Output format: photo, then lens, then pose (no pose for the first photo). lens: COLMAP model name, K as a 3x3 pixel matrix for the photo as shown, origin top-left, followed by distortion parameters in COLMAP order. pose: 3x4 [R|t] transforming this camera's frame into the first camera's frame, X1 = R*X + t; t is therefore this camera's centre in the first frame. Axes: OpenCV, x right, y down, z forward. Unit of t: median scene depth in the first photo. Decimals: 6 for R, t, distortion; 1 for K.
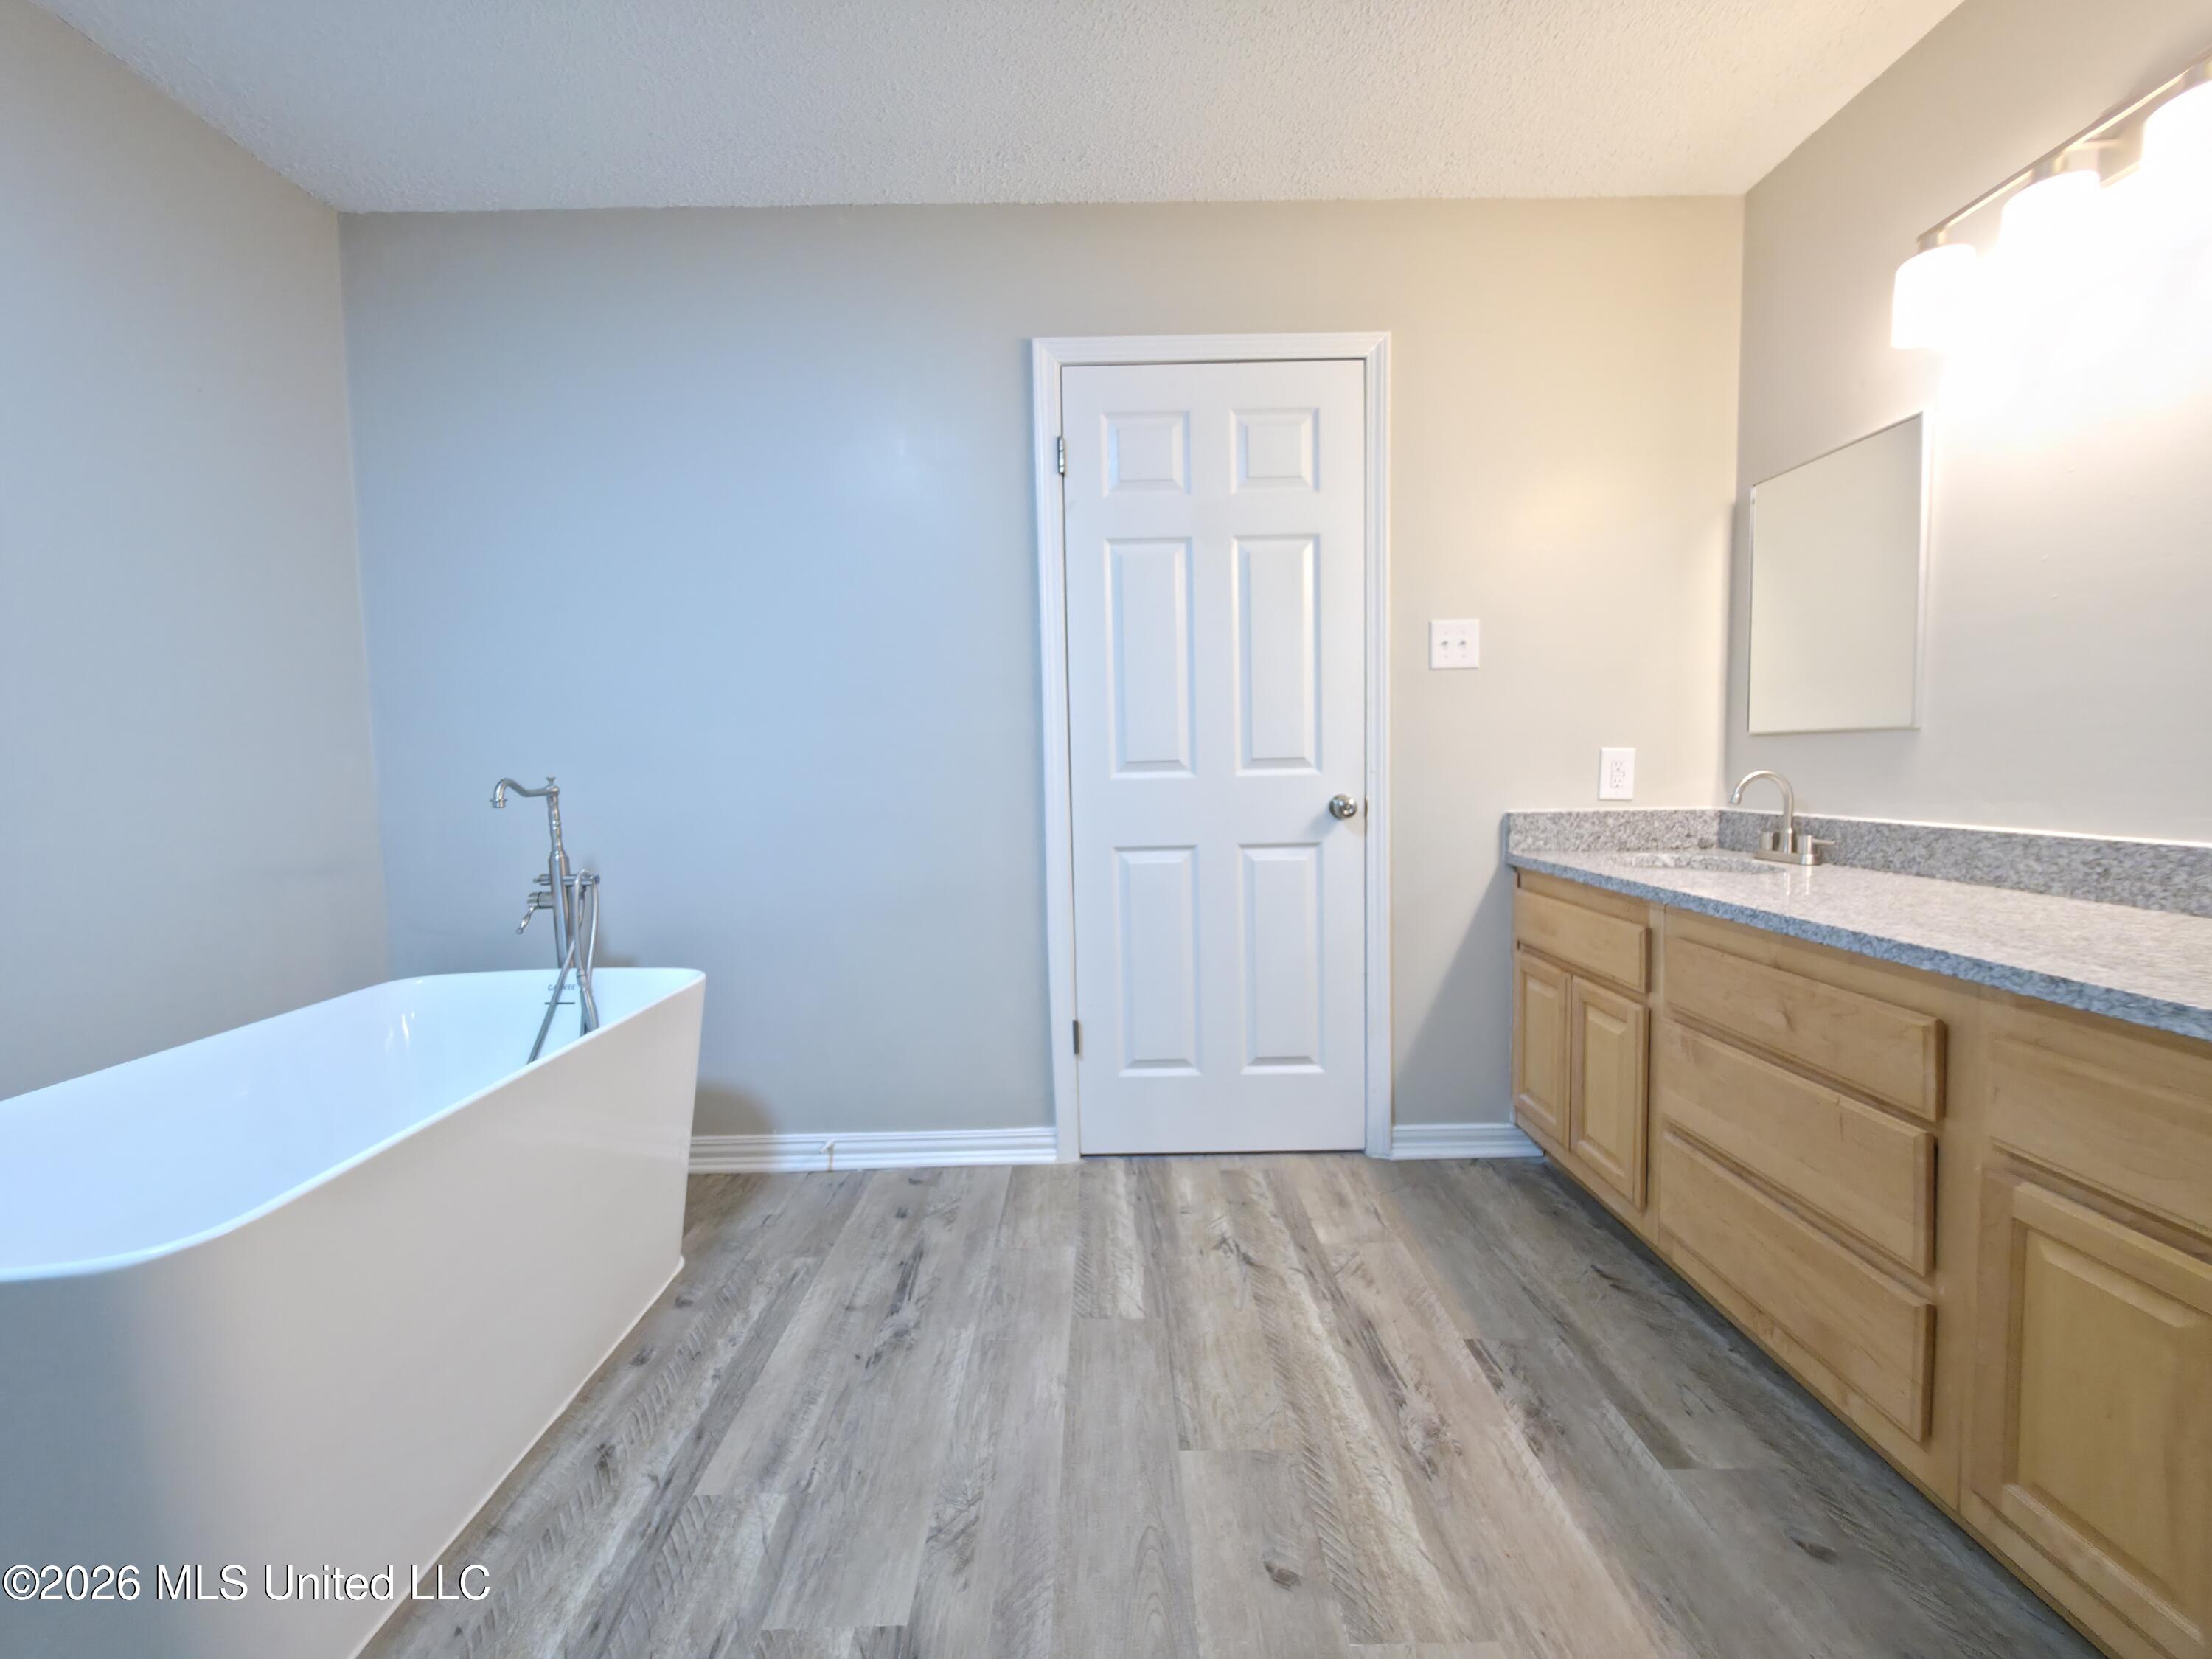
lens RADIAL K [[887.5, 0, 1114.1], [0, 887.5, 816.7], [0, 0, 1]] dist [0.002983, -0.000782]
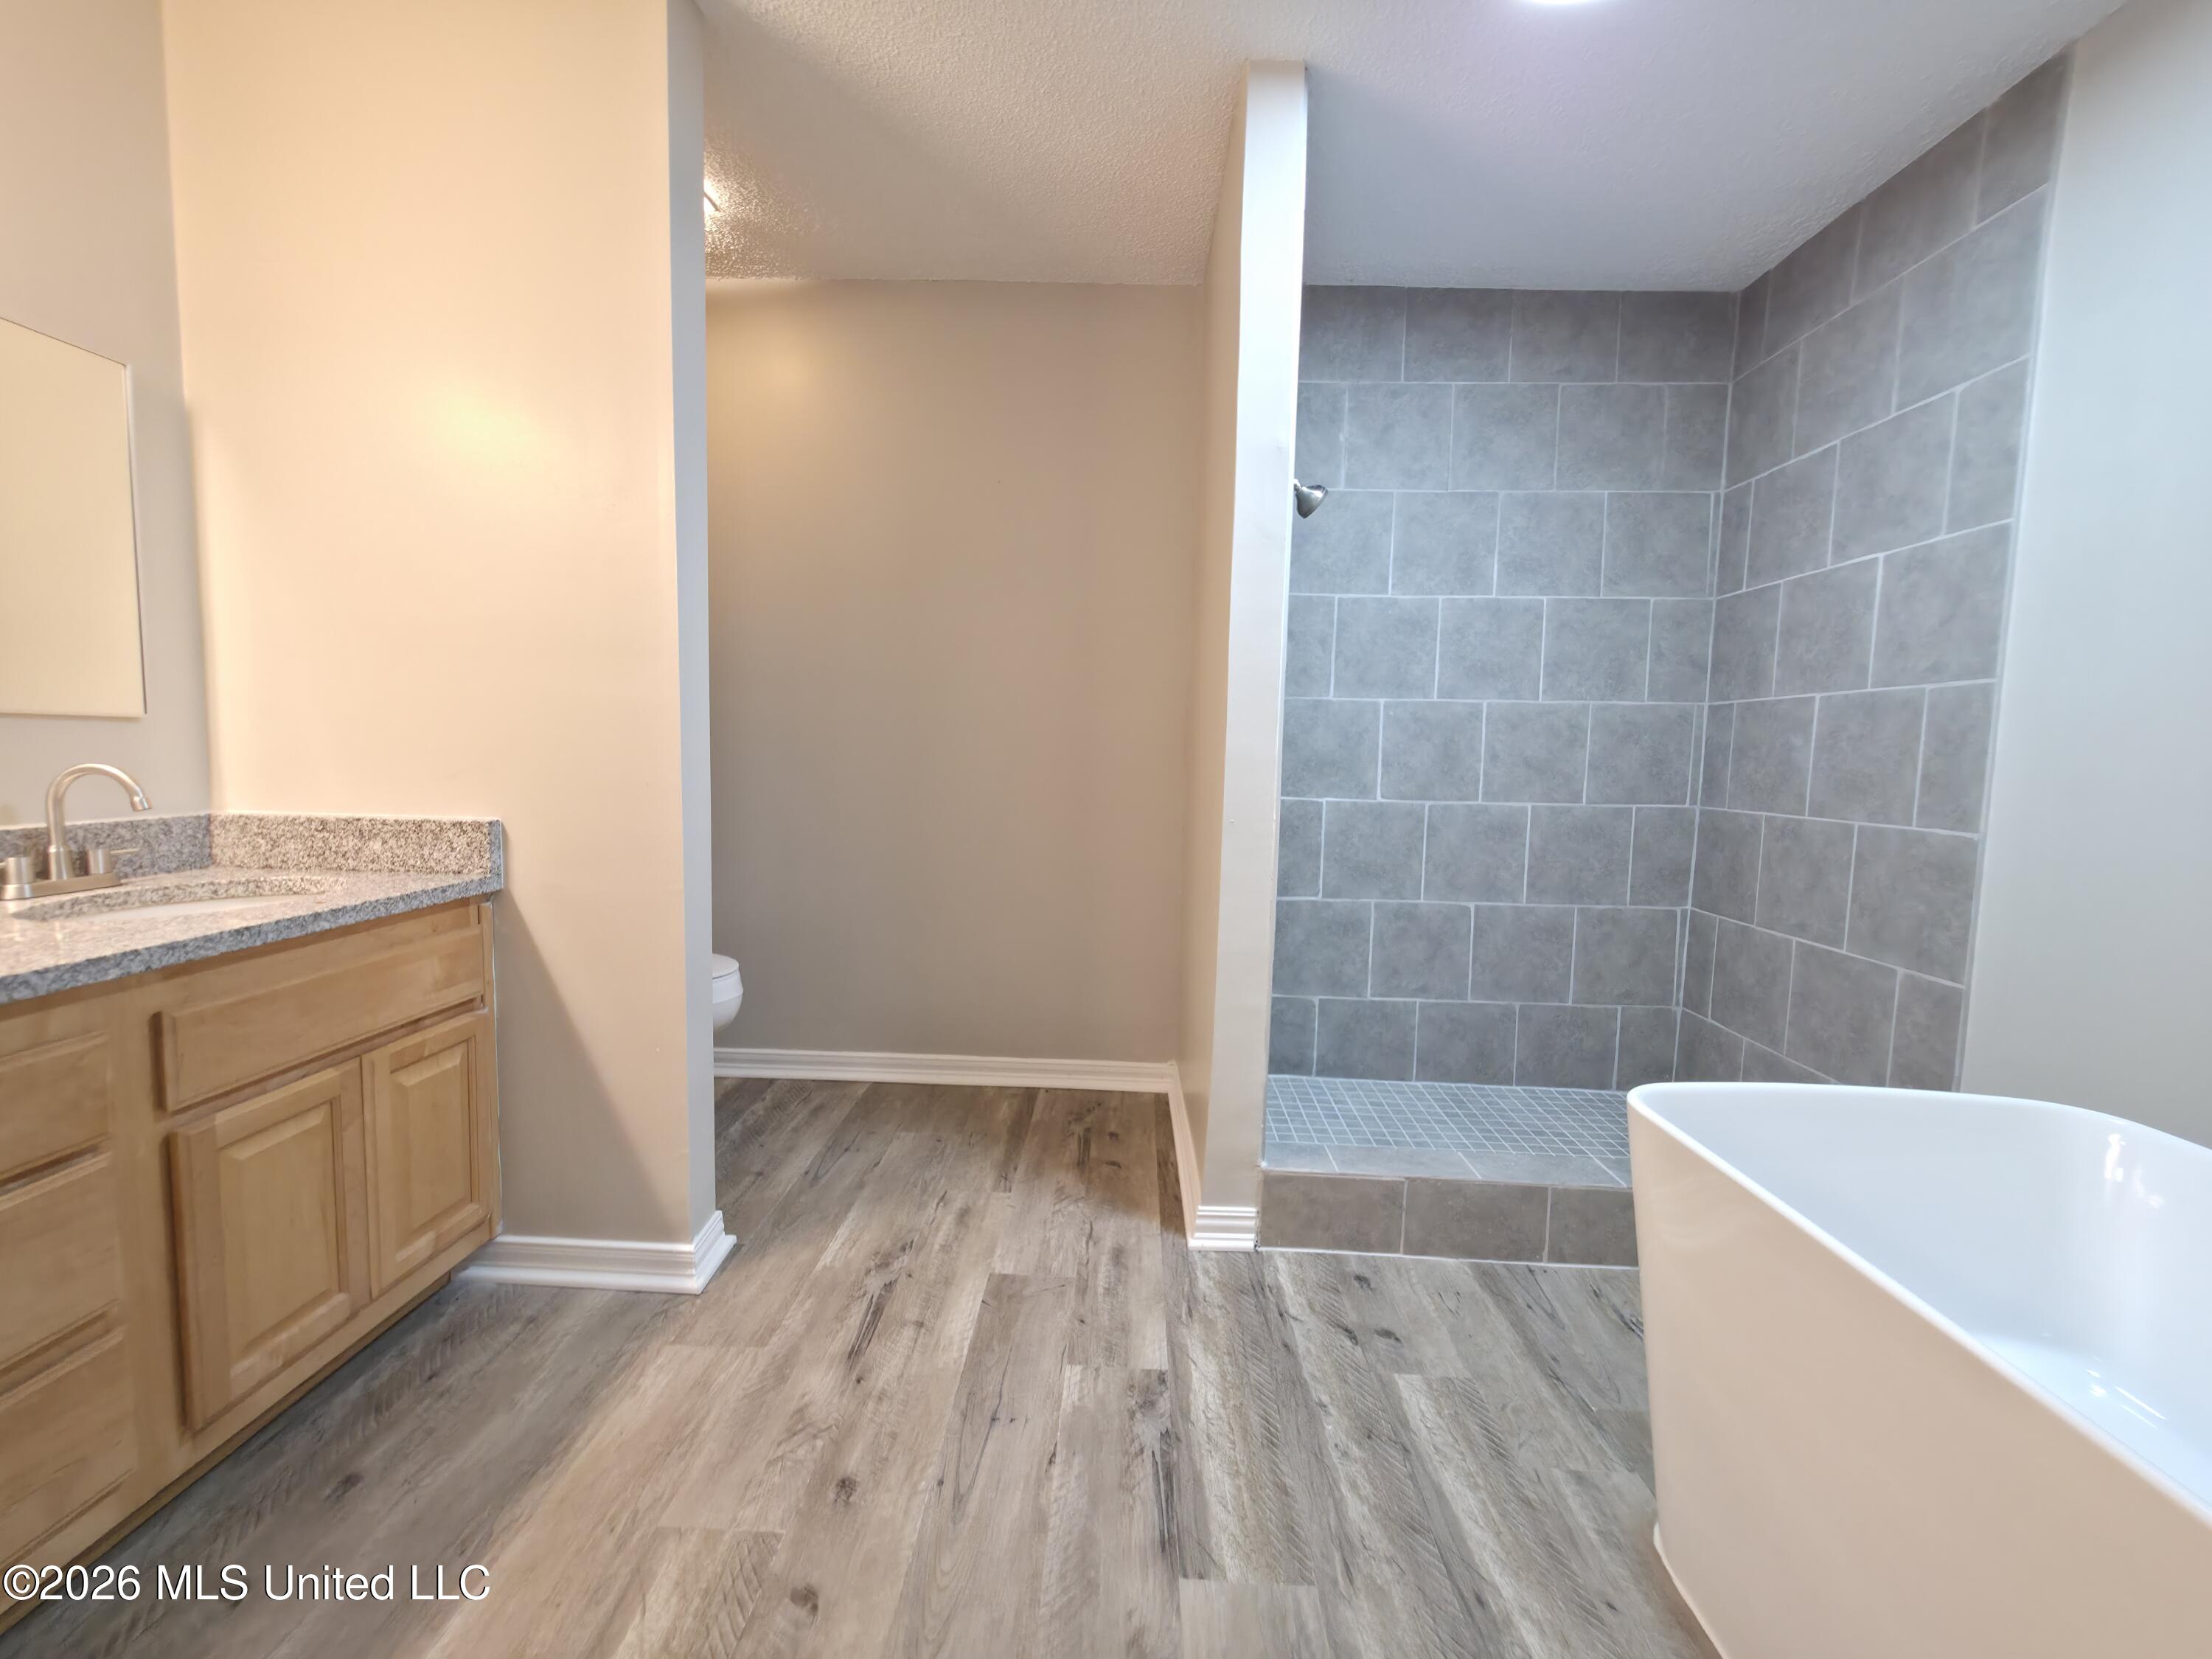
lens RADIAL K [[887.5, 0, 1113.1], [0, 887.5, 816.9], [0, 0, 1]] dist [0.002983, -0.000782]
pose [[-0.999387, -0.012950, 0.032538, -0.125756], [-0.008227, 0.989931, 0.141314, -0.101468], [-0.034040, 0.140960, -0.989430, 1.369840]]
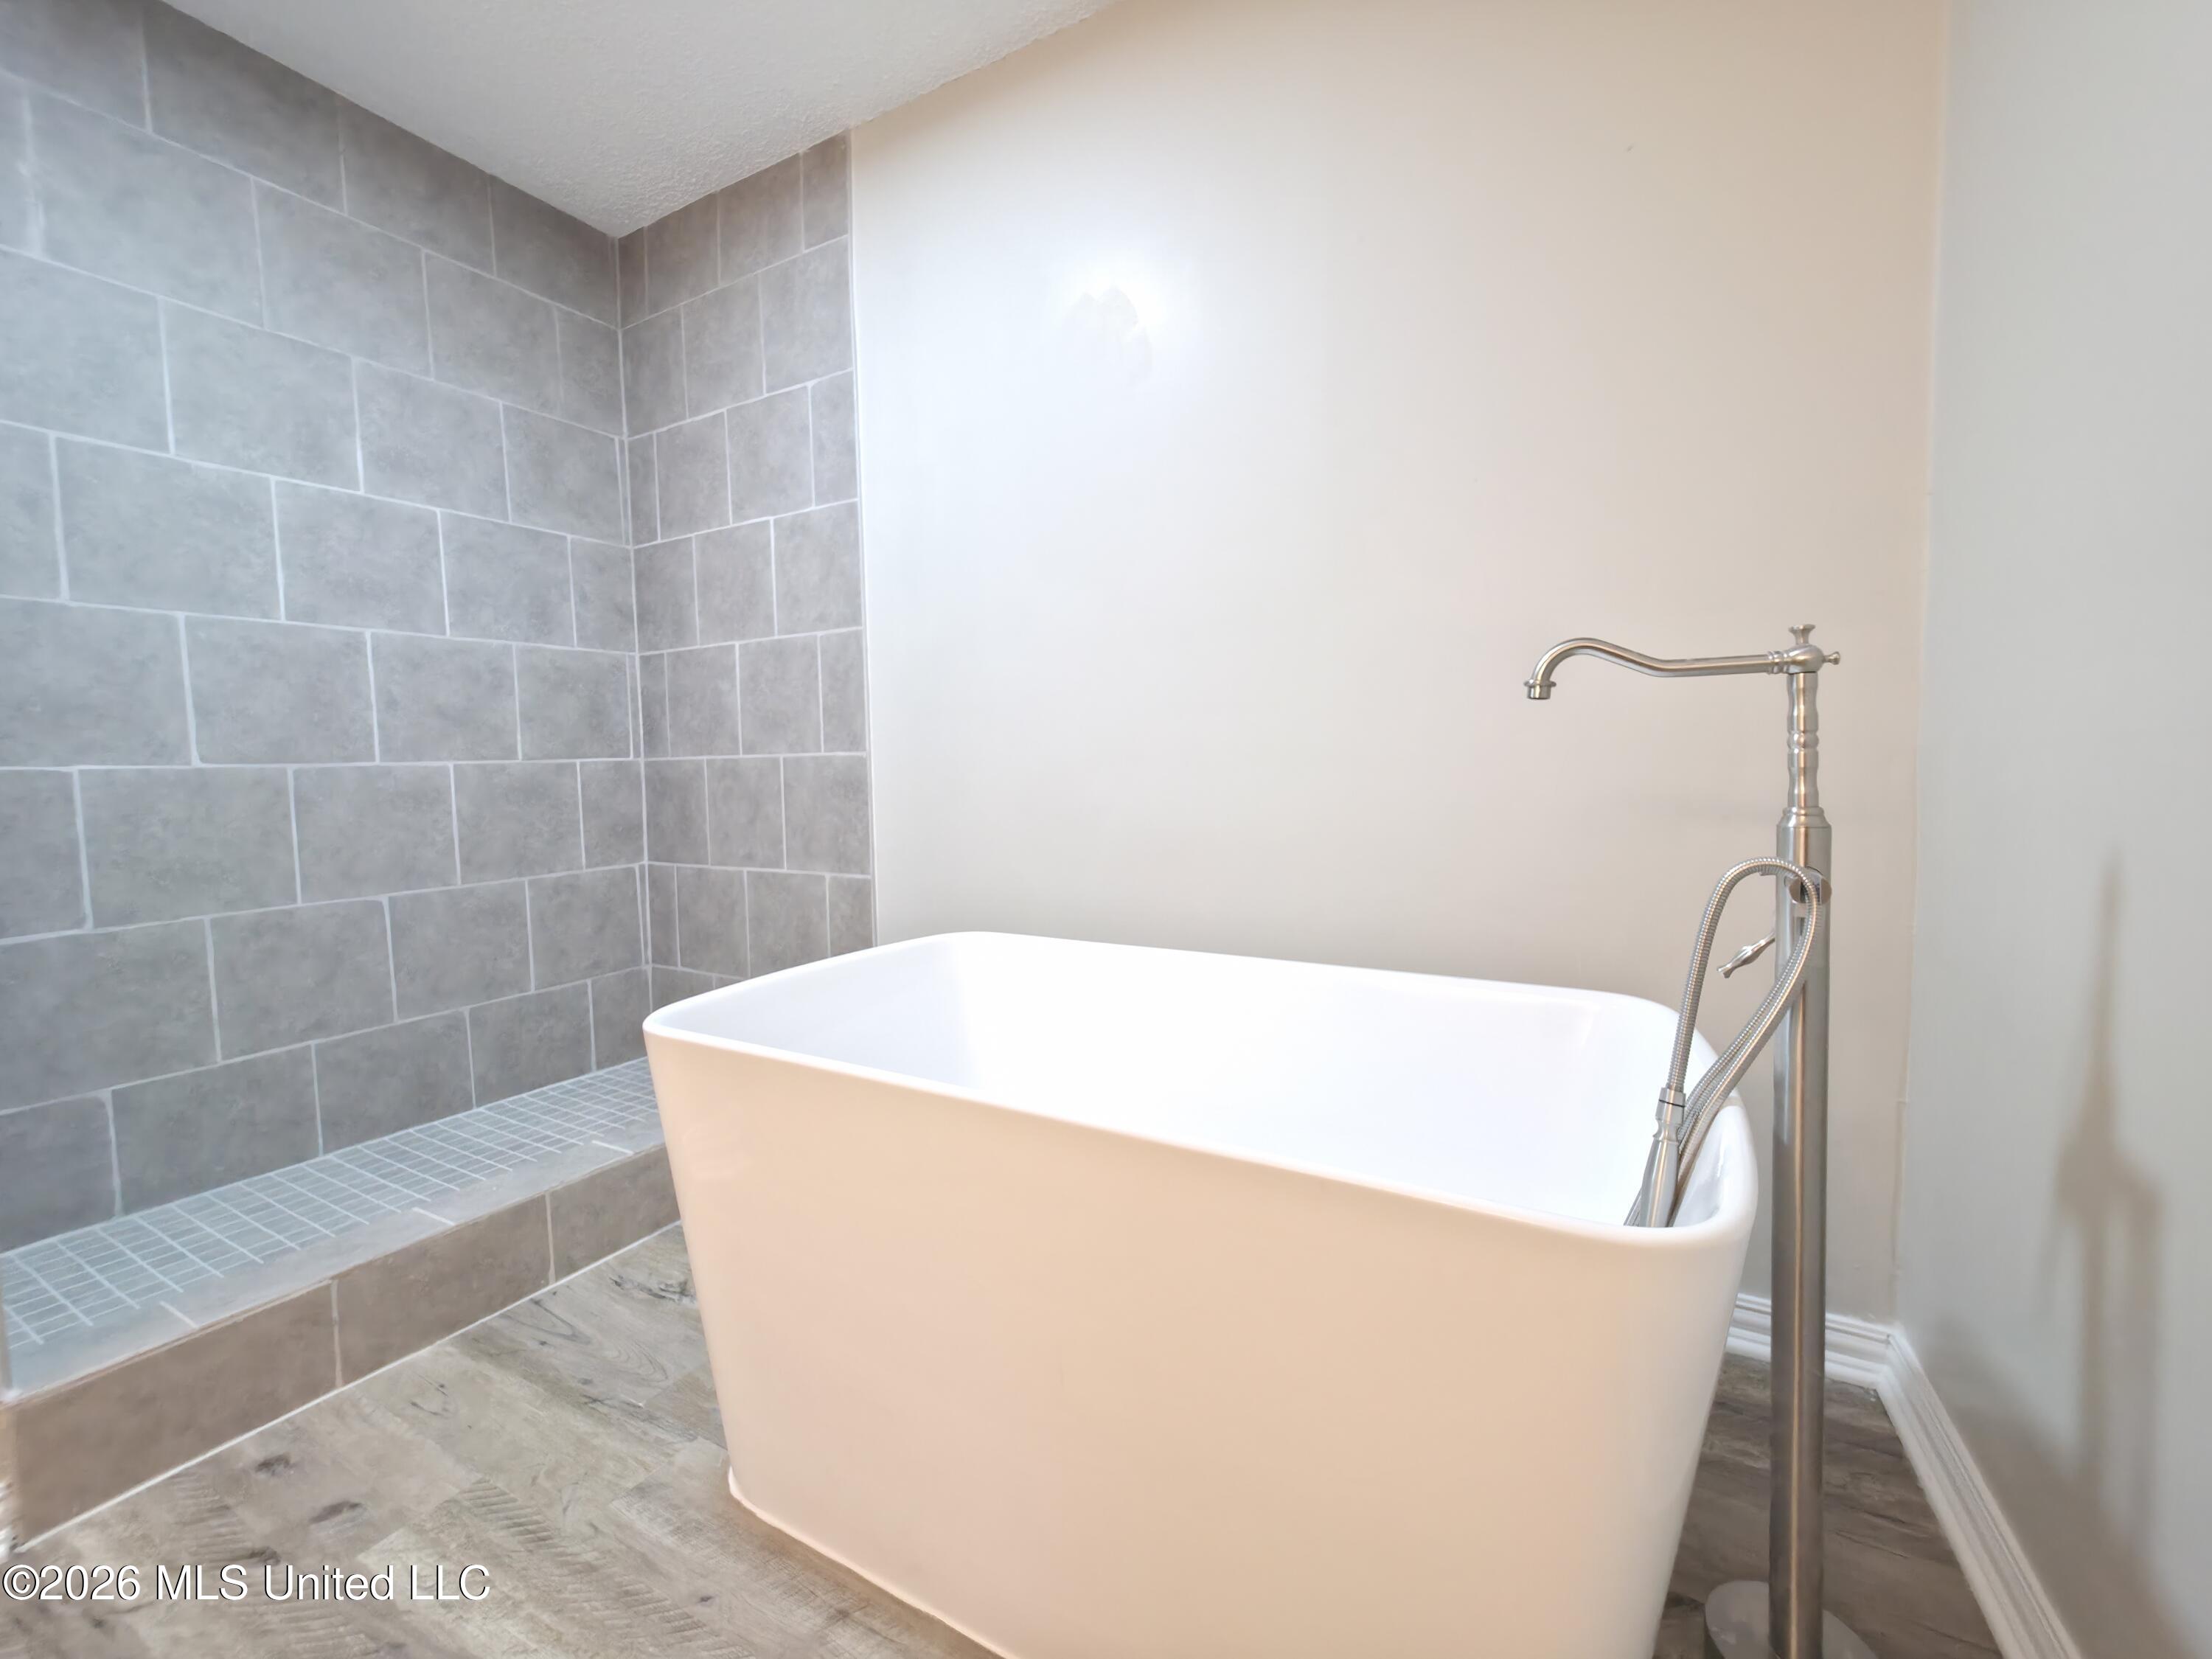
lens RADIAL K [[887.5, 0, 1114.0], [0, 887.5, 817.7], [0, 0, 1]] dist [0.002983, -0.000782]
pose [[-0.484529, 0.078528, -0.871243, -0.152967], [-0.032078, 0.993698, 0.107405, 0.013643], [0.874187, 0.079989, -0.478956, 1.233517]]
